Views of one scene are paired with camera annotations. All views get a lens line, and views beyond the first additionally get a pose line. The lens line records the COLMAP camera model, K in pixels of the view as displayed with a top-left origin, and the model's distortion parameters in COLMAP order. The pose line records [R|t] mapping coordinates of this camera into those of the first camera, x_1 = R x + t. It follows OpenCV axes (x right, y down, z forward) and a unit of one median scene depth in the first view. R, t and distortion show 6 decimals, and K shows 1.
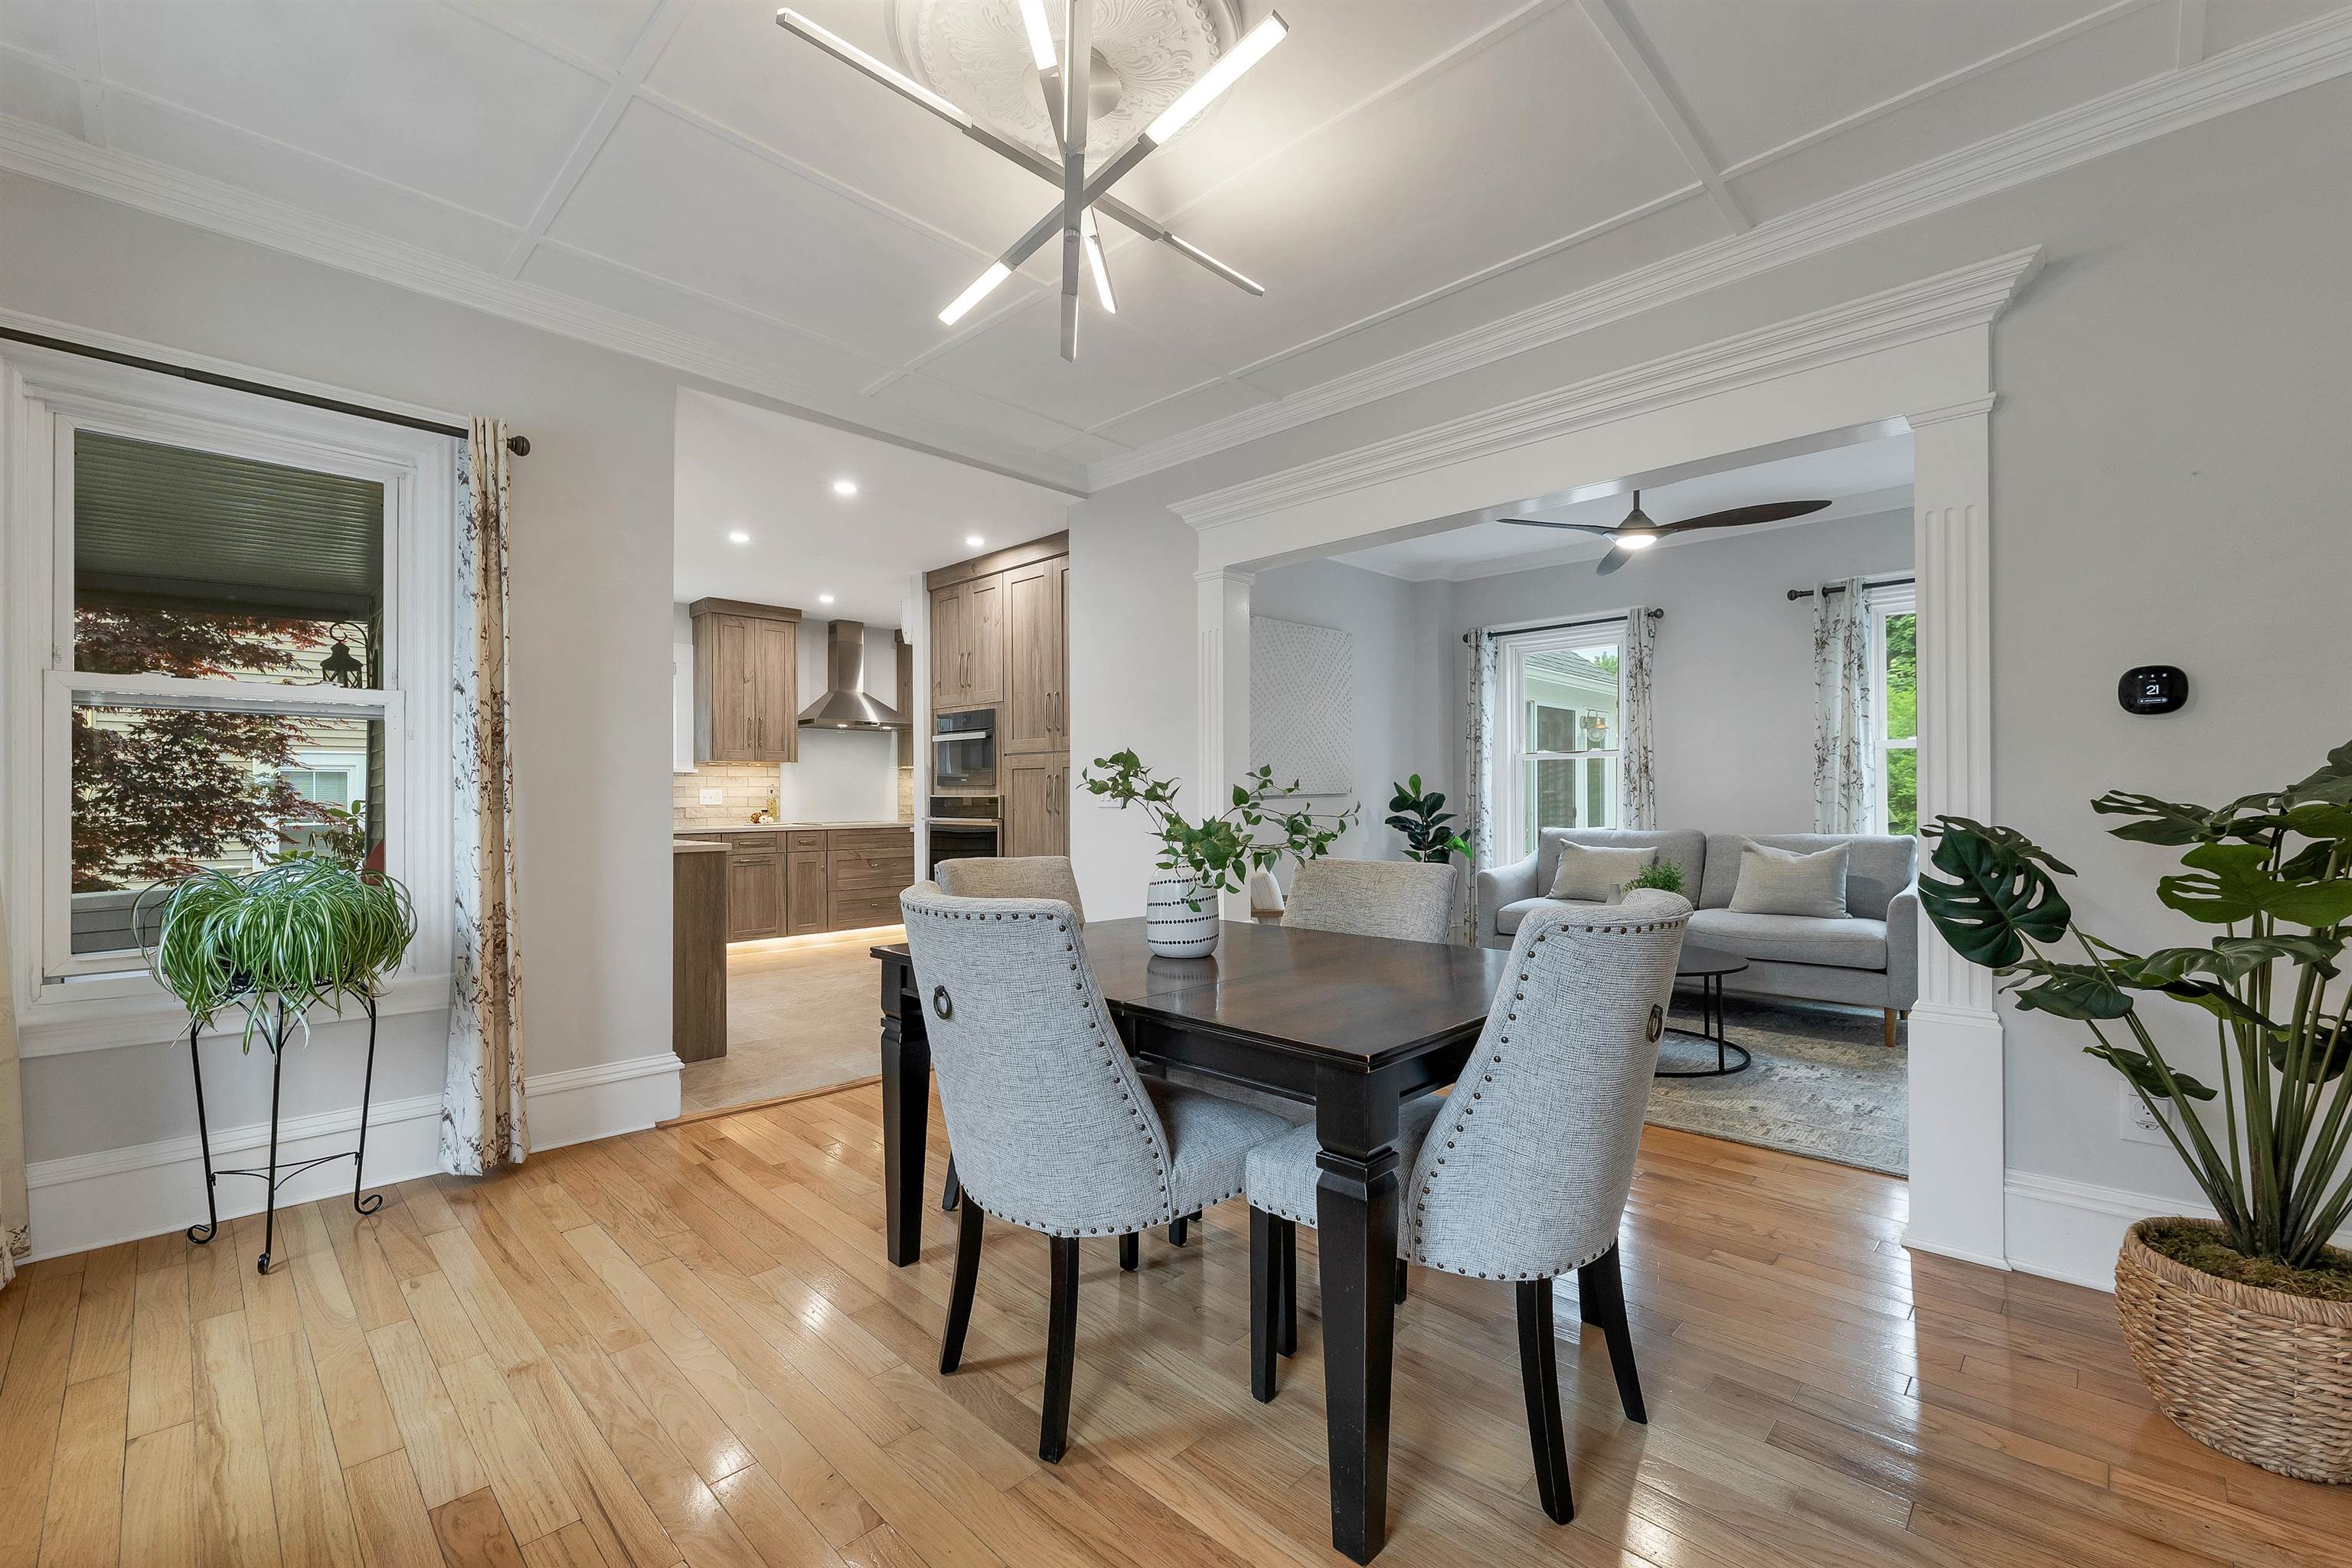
lens RADIAL K [[973.6, 0, 1177.7], [0, 973.6, 790.6], [0, 0, 1]] dist [0.000359, 0.000227]
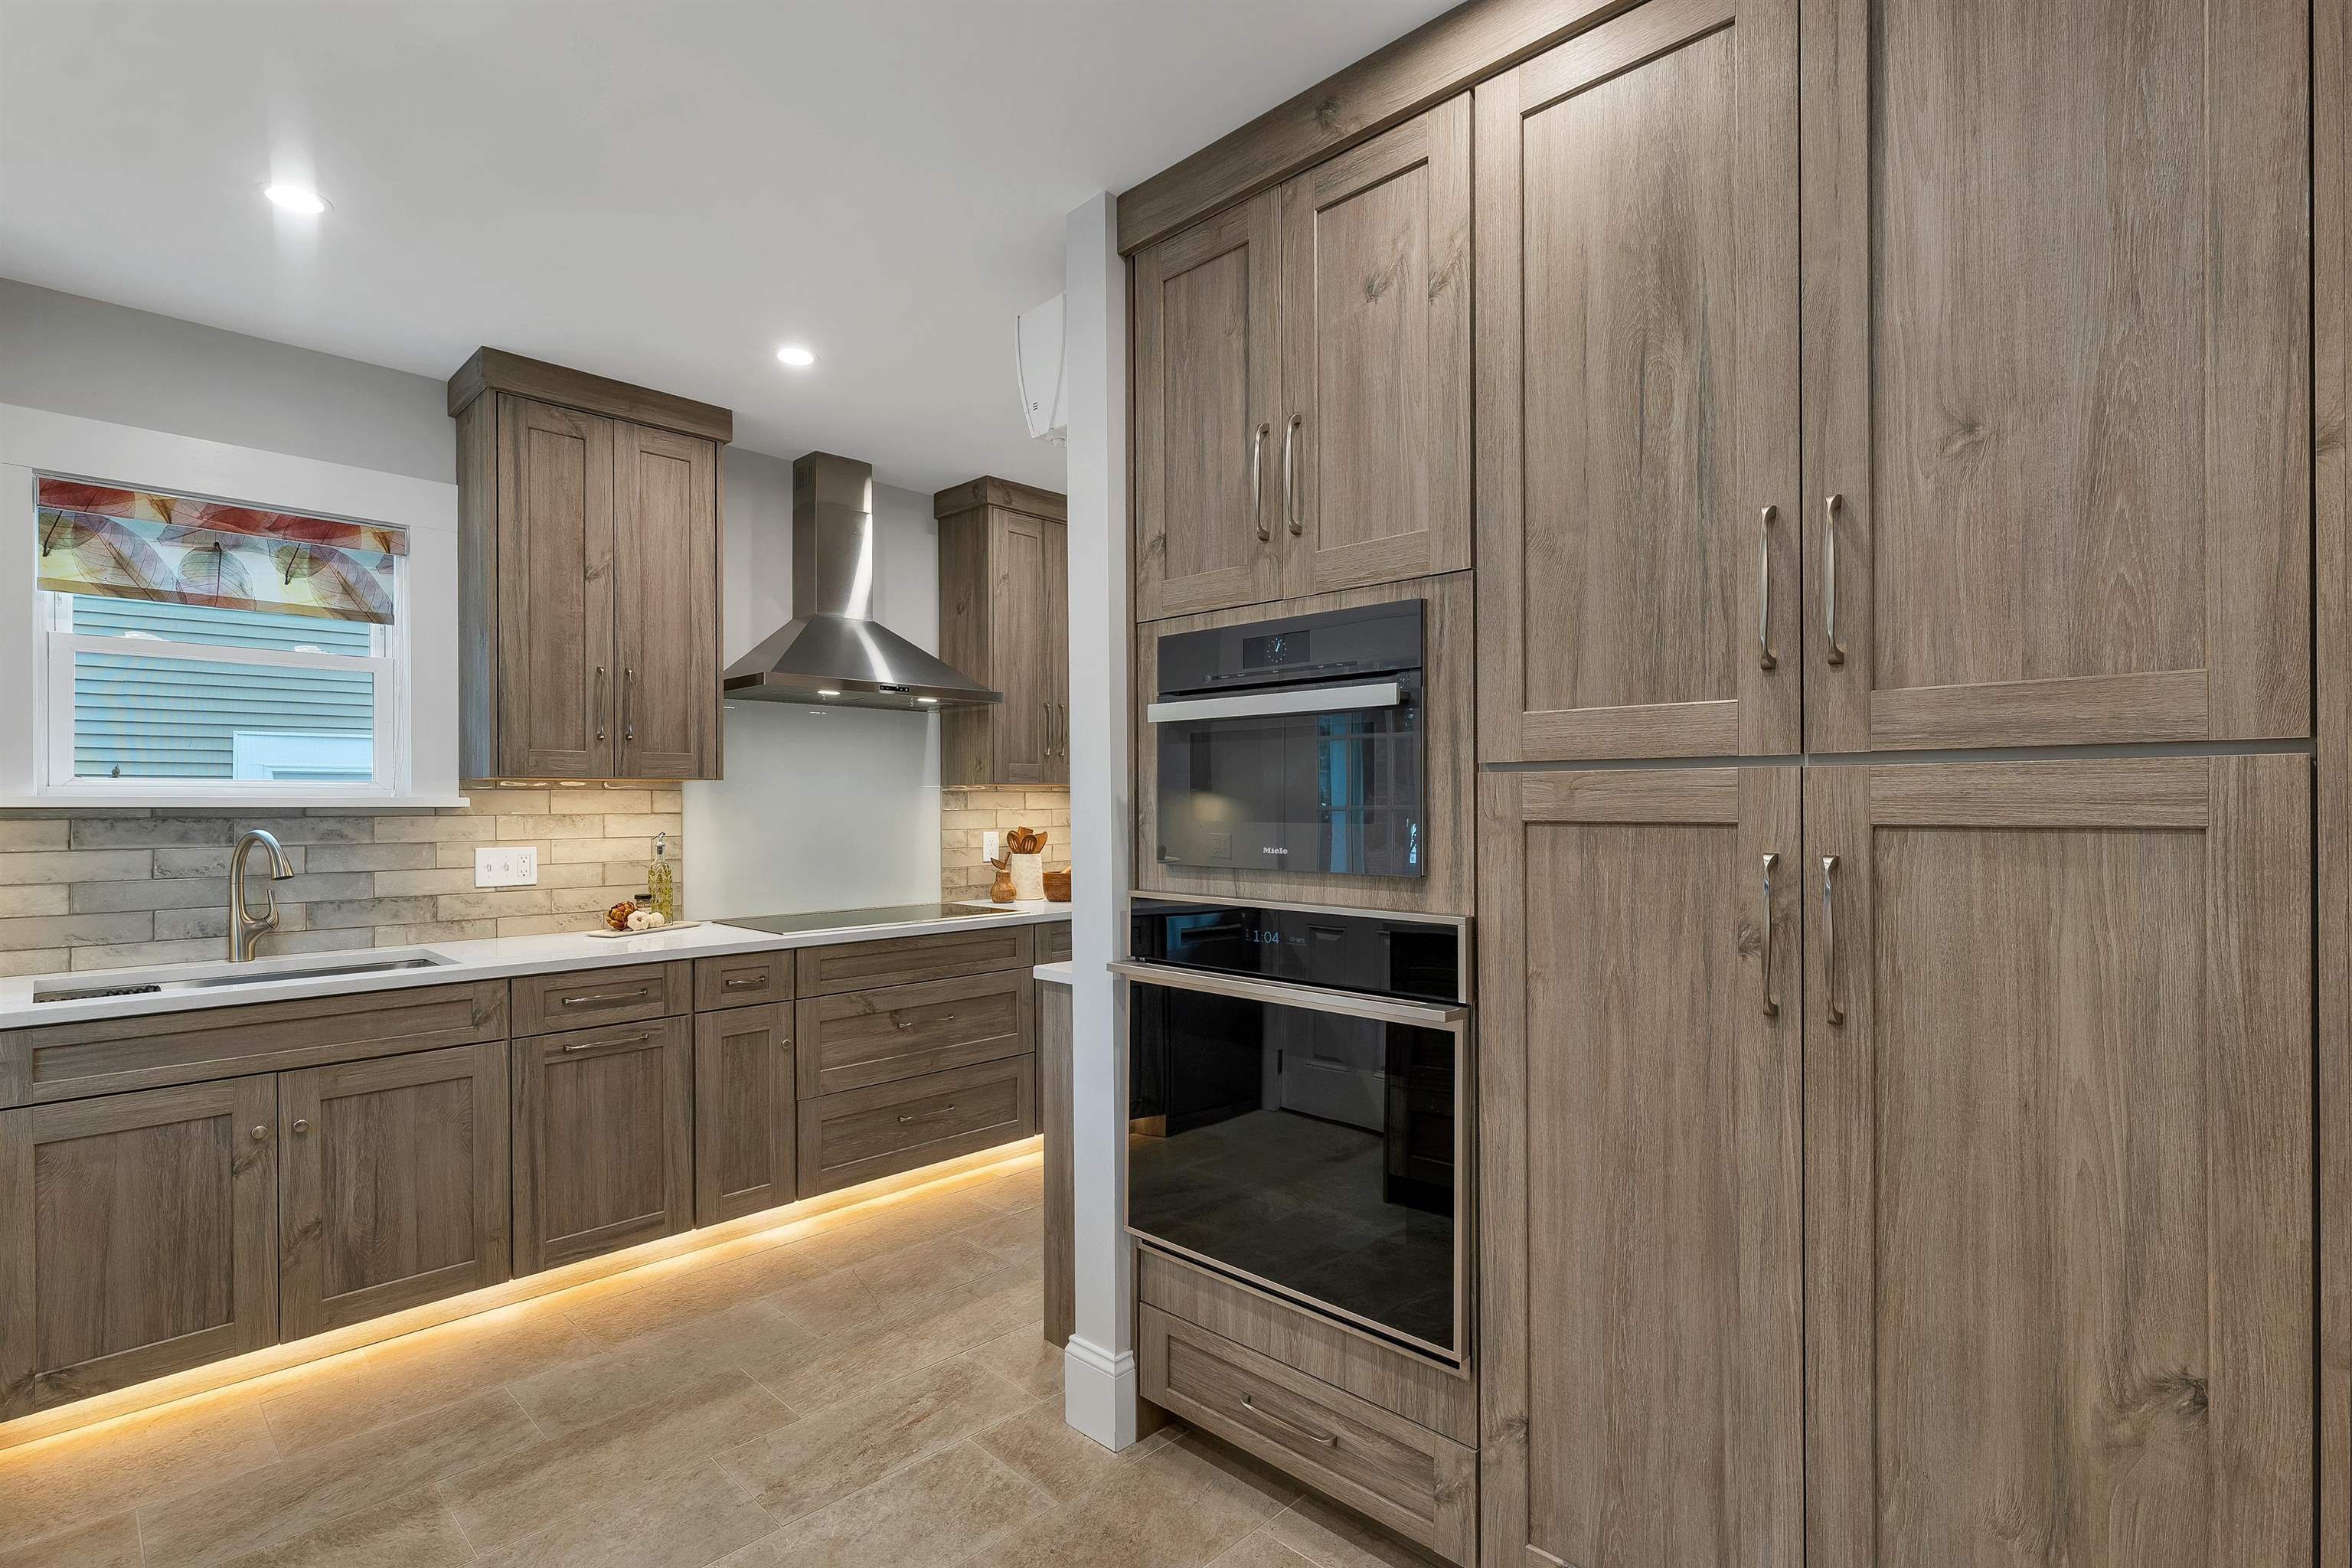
lens RADIAL K [[1108.1, 0, 1172.9], [0, 1108.1, 800.3], [0, 0, 1]] dist [-0.000415, -0.000203]
pose [[0.999992, 0.000118, 0.004095, -0.451967], [-0.000129, 0.999996, 0.002859, -0.048716], [-0.004095, -0.002859, 0.999988, 1.188204]]
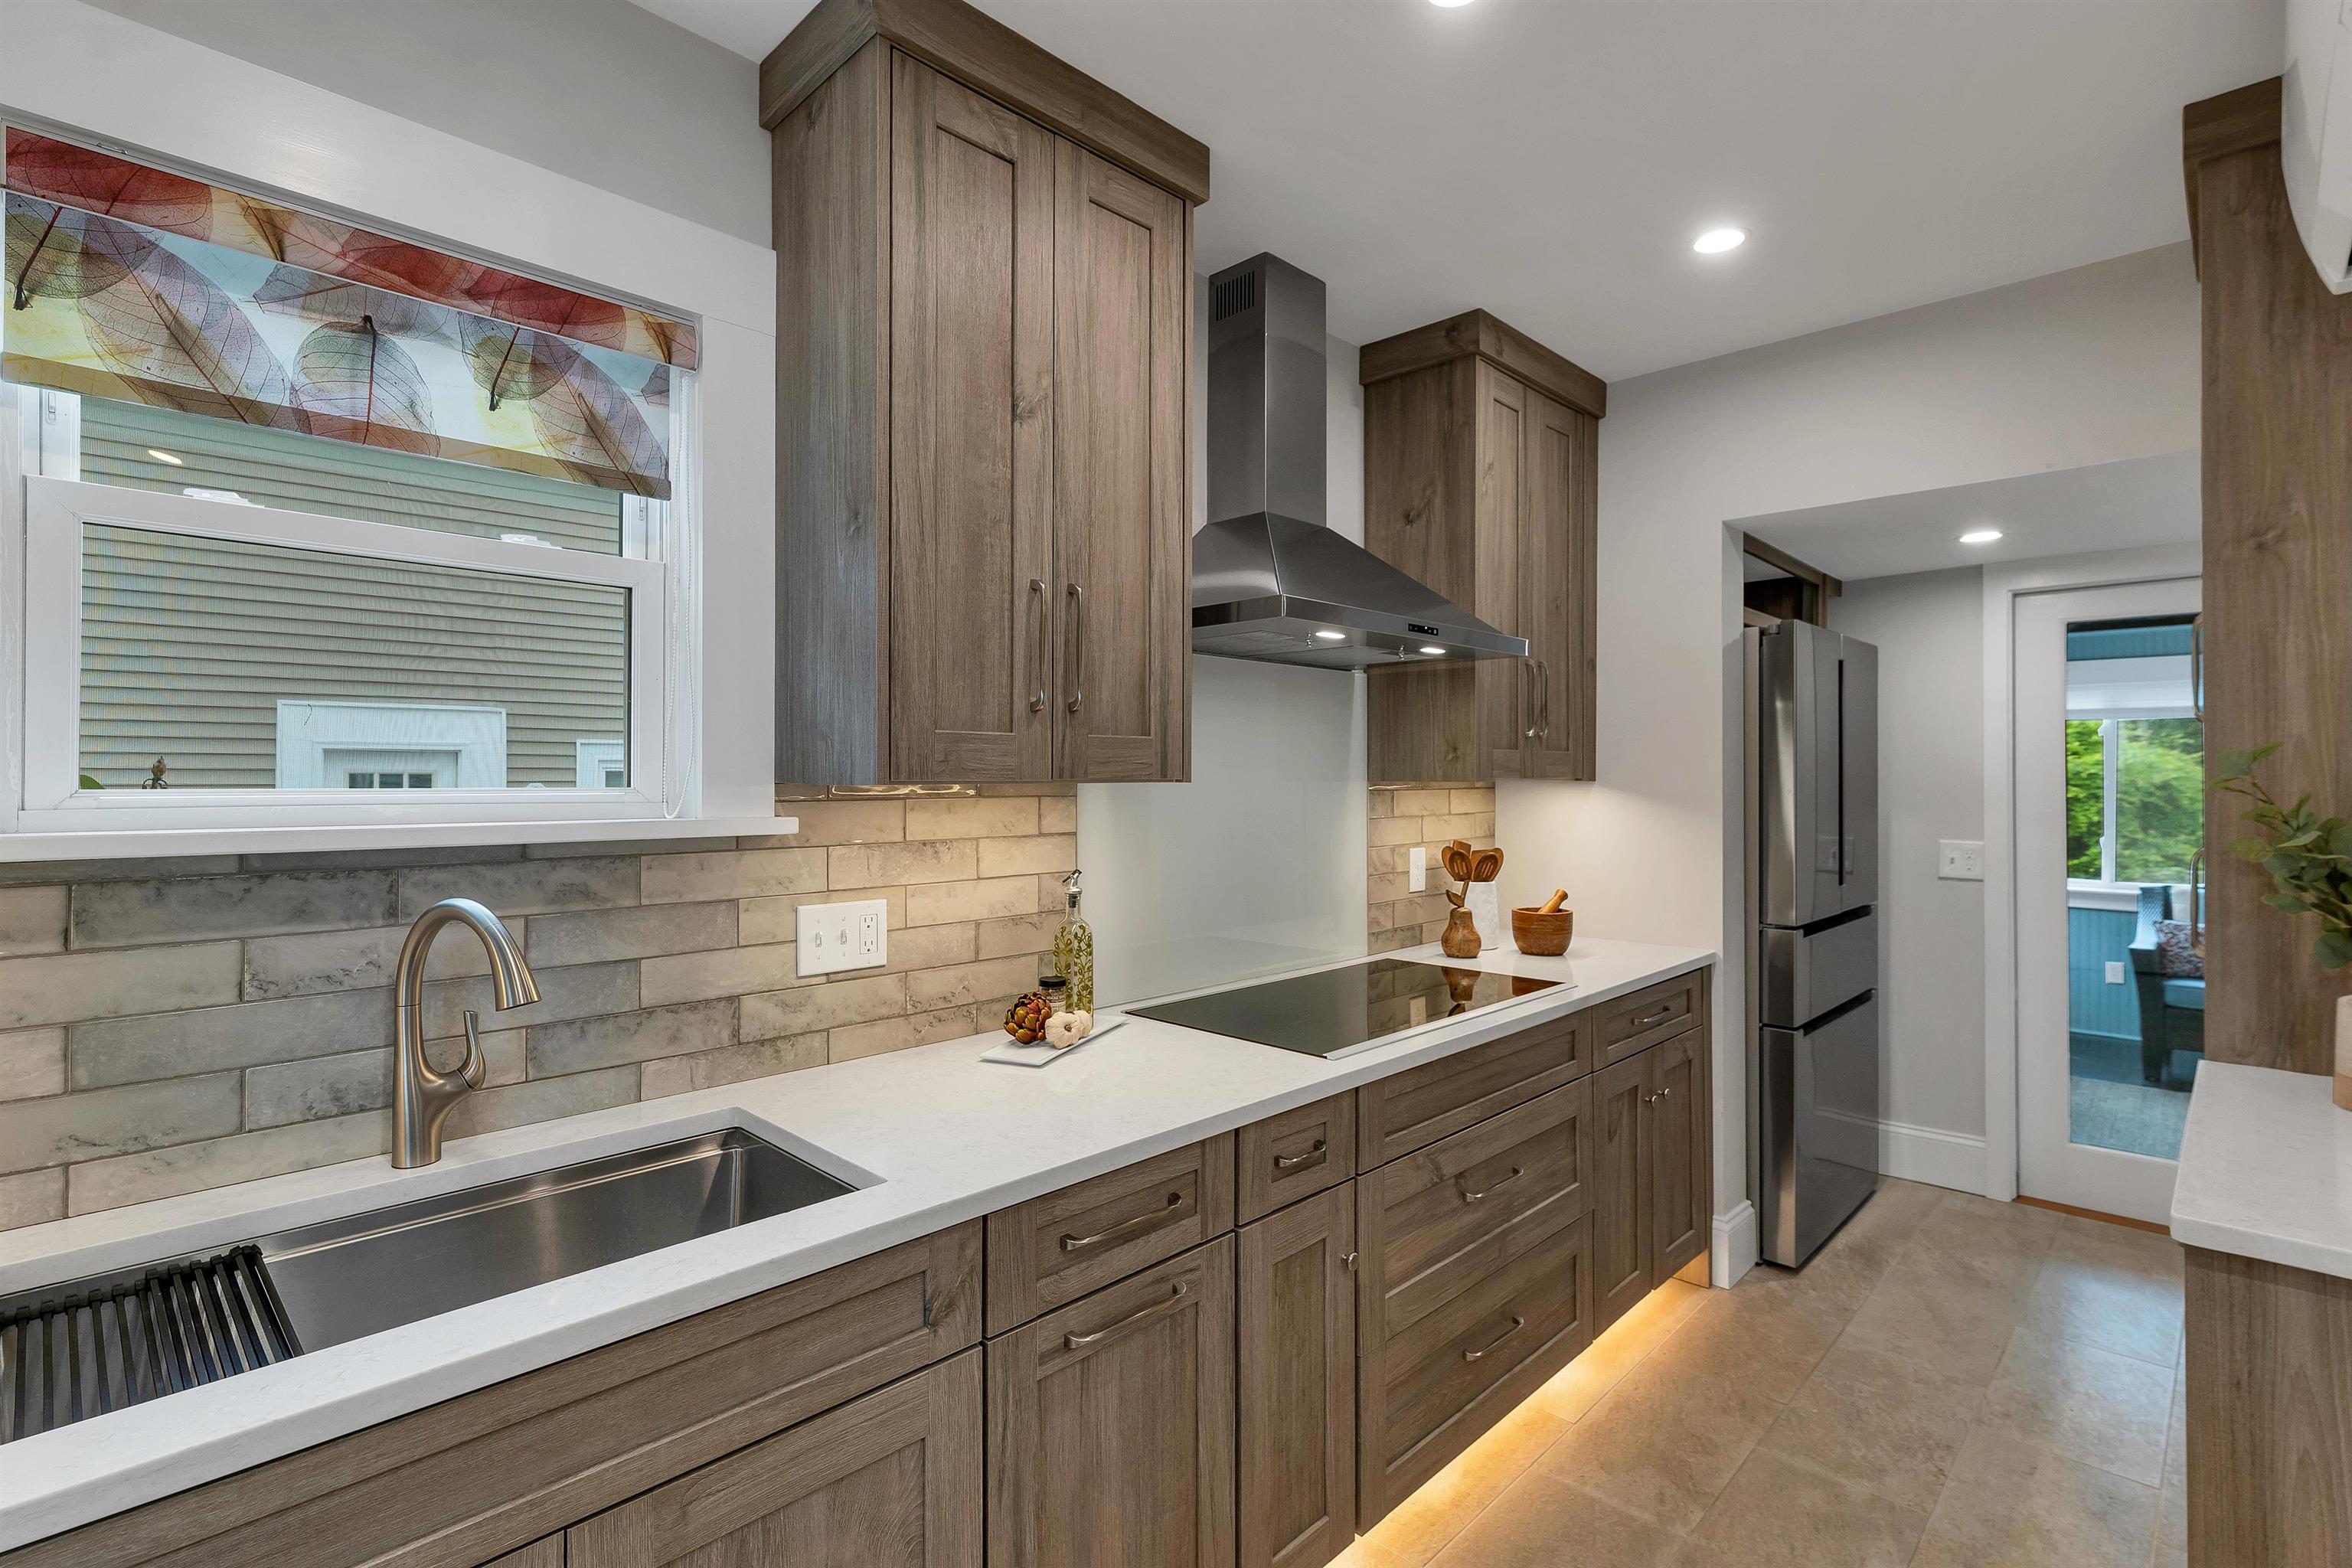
lens RADIAL K [[1113.0, 0, 1180.6], [0, 1113.0, 768.5], [0, 0, 1]] dist [-0.000412, -0.000357]
pose [[0.999986, 0.003729, -0.003680, -0.879457], [-0.003735, 0.999992, -0.001648, -0.071448], [0.003674, 0.001662, 0.999992, 1.628041]]
